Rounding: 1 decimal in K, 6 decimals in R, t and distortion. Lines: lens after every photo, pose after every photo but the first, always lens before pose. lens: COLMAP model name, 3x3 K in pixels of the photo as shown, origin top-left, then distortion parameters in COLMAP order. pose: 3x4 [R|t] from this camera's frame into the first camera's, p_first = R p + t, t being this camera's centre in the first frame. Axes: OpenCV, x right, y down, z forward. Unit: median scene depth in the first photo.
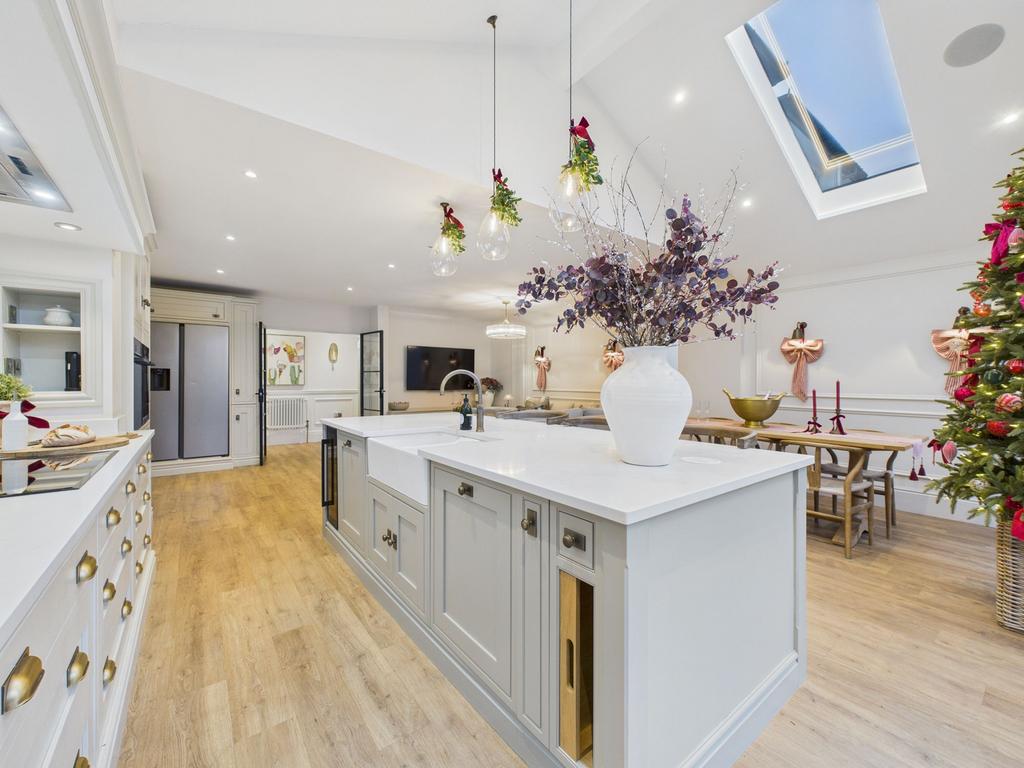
lens RADIAL K [[414.7, 0, 508.4], [0, 414.7, 383.2], [0, 0, 1]] dist [0.000275, -0.000690]
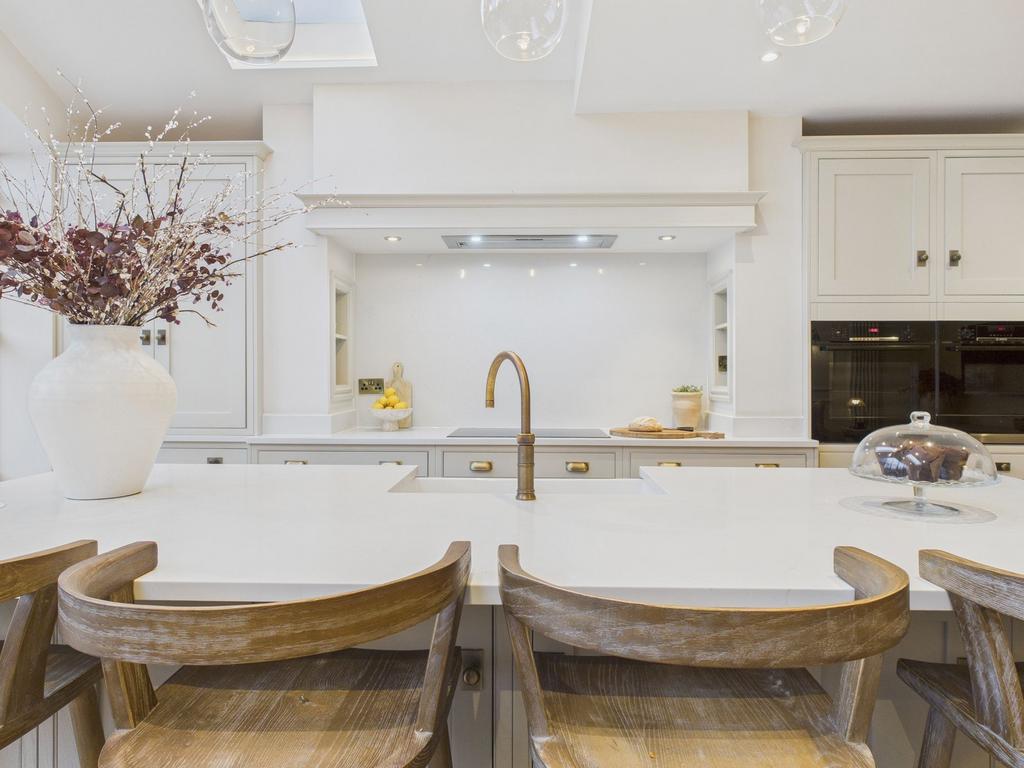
lens RADIAL K [[644.4, 0, 517.5], [0, 644.4, 374.5], [0, 0, 1]] dist [0.008622, -0.011312]
pose [[-0.620093, -0.001897, -0.784526, 0.330581], [-0.004679, 0.999988, 0.001281, -0.006664], [0.784514, 0.004465, -0.620095, 1.058424]]
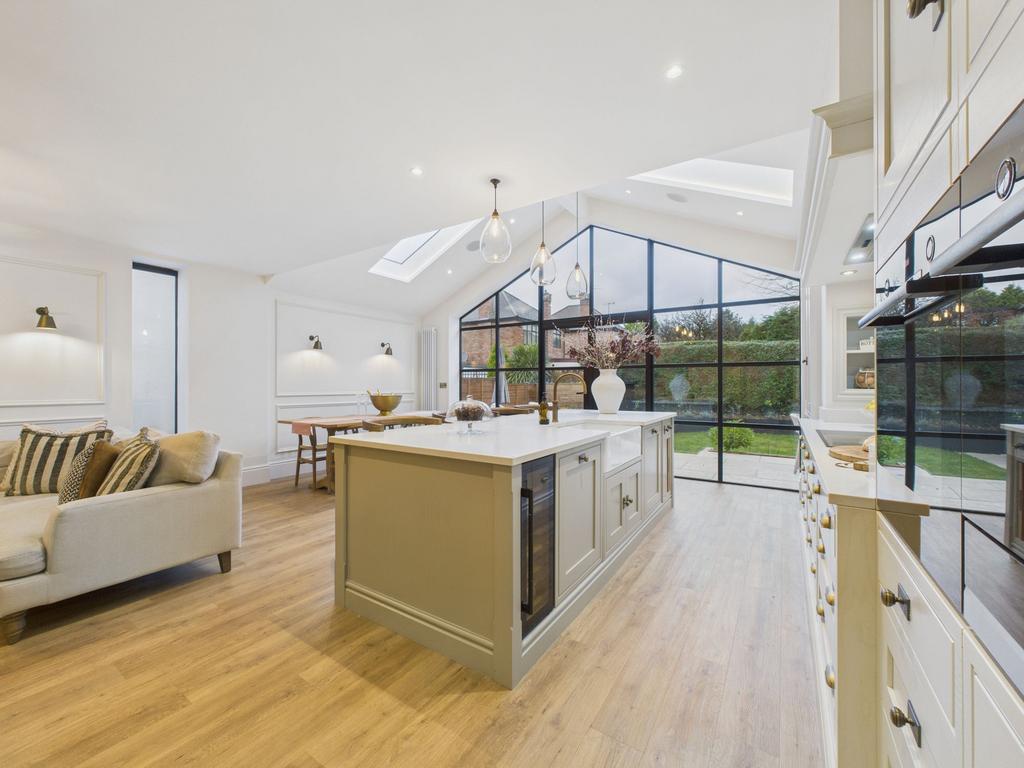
lens RADIAL K [[414.7, 0, 520.3], [0, 414.7, 380.8], [0, 0, 1]] dist [0.000275, -0.000690]
pose [[-0.348473, 0.005314, 0.937304, -0.939713], [0.007225, 0.999969, -0.002984, -0.005203], [-0.937291, 0.005732, -0.348501, 1.186084]]
